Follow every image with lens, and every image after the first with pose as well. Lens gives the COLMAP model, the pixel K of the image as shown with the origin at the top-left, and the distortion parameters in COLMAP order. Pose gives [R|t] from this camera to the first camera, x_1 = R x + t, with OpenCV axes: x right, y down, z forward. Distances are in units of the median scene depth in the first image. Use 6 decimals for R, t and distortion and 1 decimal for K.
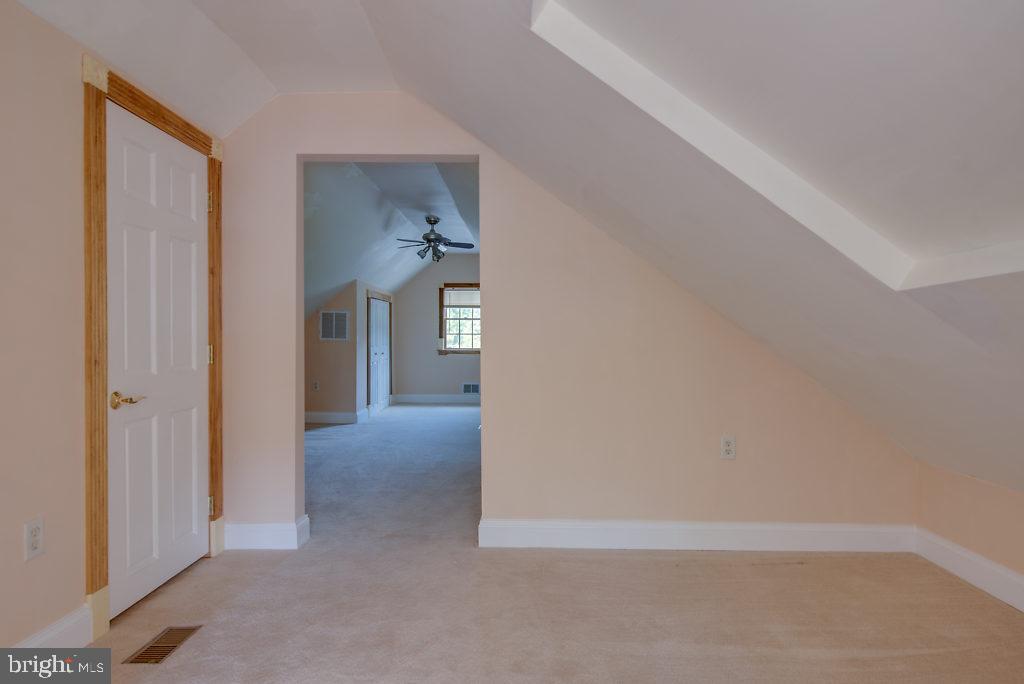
lens RADIAL K [[474.7, 0, 514.9], [0, 474.7, 349.6], [0, 0, 1]] dist [0.001227, 0.000204]
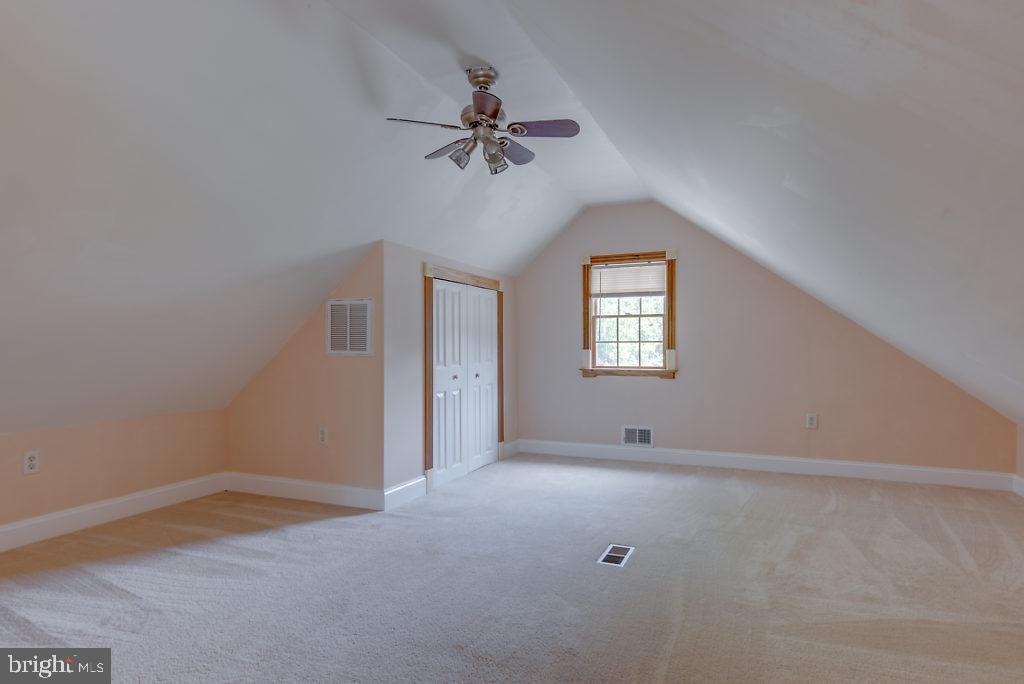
lens RADIAL K [[574.5, 0, 513.3], [0, 574.5, 360.8], [0, 0, 1]] dist [0.037672, 0.000165]
pose [[0.928580, -0.000953, -0.371131, 0.027353], [-0.000667, 0.999991, -0.004237, -0.006247], [0.371132, 0.004181, 0.928571, 0.296979]]
